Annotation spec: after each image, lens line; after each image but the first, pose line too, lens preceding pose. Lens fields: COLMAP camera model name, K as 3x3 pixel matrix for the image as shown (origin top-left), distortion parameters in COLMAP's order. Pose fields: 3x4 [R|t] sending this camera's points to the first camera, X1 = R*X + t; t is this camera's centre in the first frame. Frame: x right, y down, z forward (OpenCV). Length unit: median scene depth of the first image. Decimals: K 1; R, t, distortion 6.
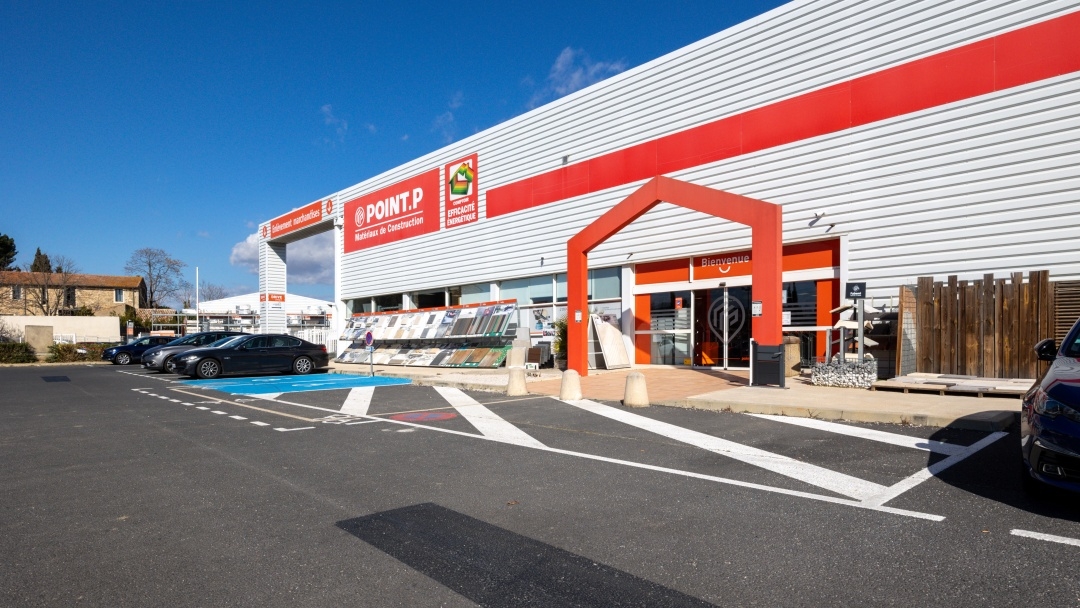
lens RADIAL K [[620.6, 0, 537.8], [0, 620.6, 310.6], [0, 0, 1]] dist [0.003935, 0.000014]
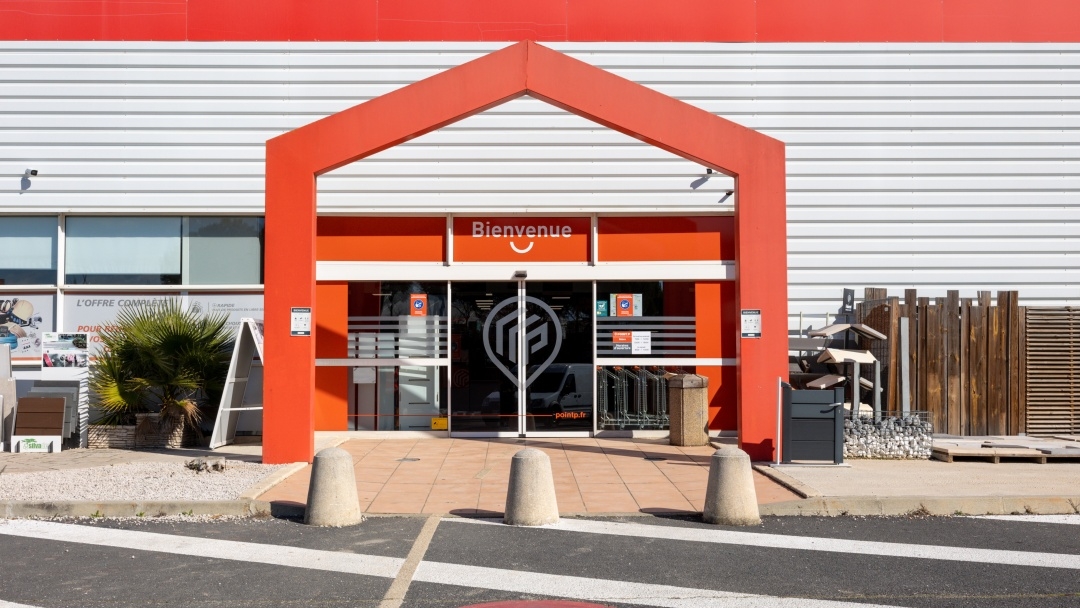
lens RADIAL K [[1054.3, 0, 539.5], [0, 1054.3, 295.6], [0, 0, 1]] dist [-0.000994, 0.000000]
pose [[0.665128, 0.067932, 0.743633, -0.349581], [-0.041716, 0.997679, -0.053827, 0.022768], [-0.745563, 0.004780, 0.666418, 0.383803]]
